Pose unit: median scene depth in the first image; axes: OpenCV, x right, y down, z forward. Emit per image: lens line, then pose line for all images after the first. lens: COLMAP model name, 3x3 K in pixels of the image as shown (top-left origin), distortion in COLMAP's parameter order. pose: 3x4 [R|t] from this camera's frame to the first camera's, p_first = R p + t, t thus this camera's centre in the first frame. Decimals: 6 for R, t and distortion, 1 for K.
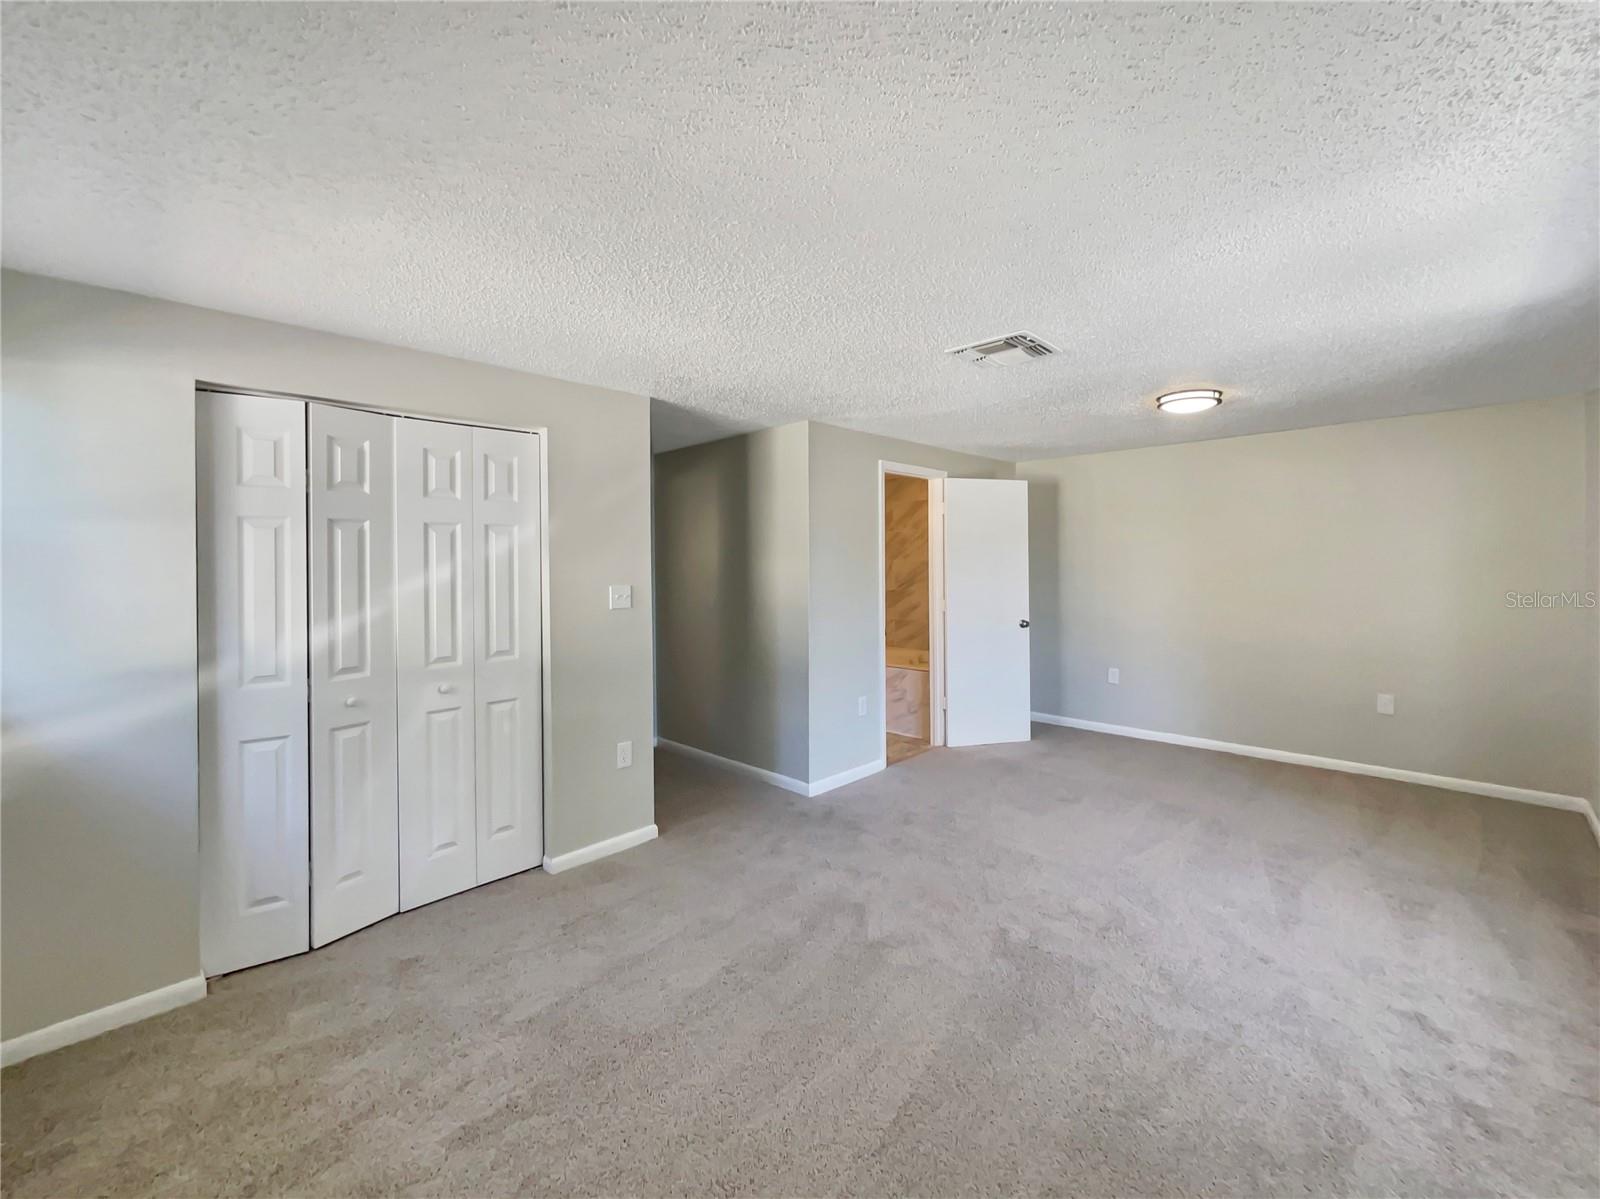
lens RADIAL K [[640.4, 0, 795.1], [0, 640.4, 563.9], [0, 0, 1]] dist [0.014521, 0.000067]
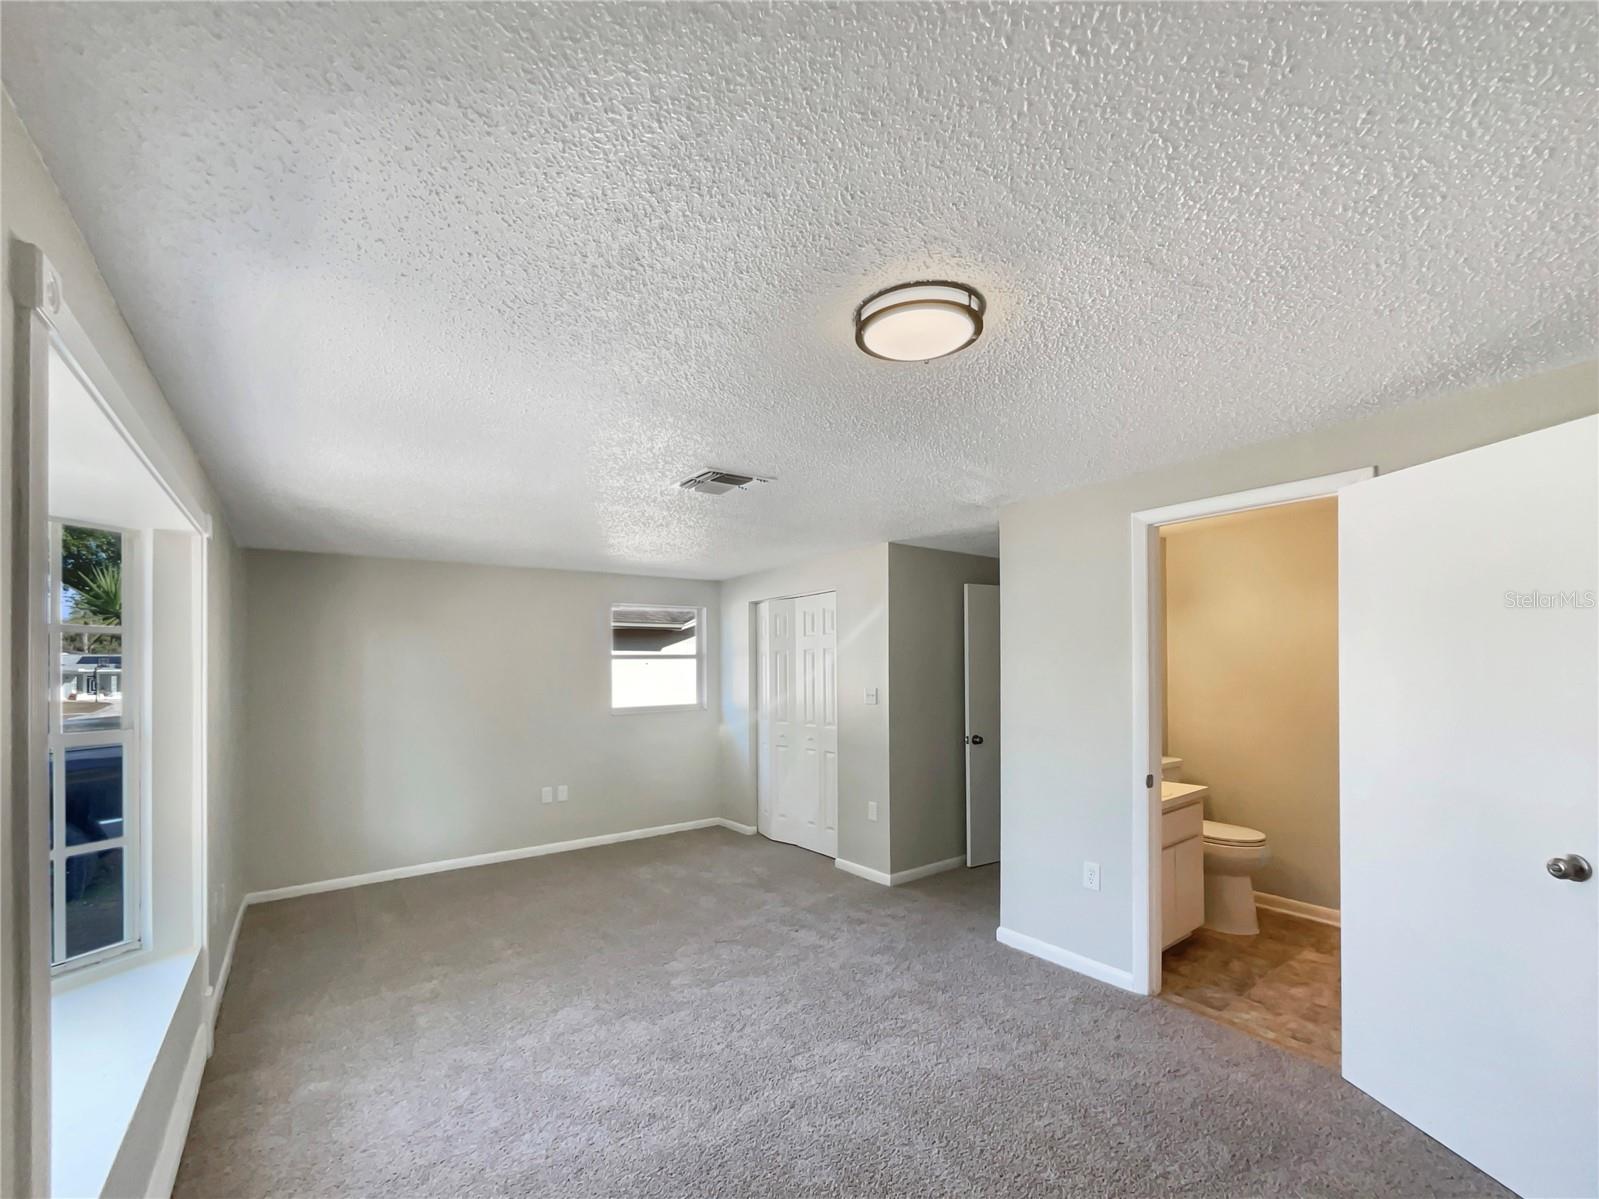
lens RADIAL K [[666.8, 0, 800.9], [0, 666.8, 608.5], [0, 0, 1]] dist [0.013469, 0.000022]
pose [[-0.115041, -0.073704, -0.990623, 1.300194], [0.009007, 0.997125, -0.075234, -0.032785], [0.993320, -0.017578, -0.114046, 1.095367]]
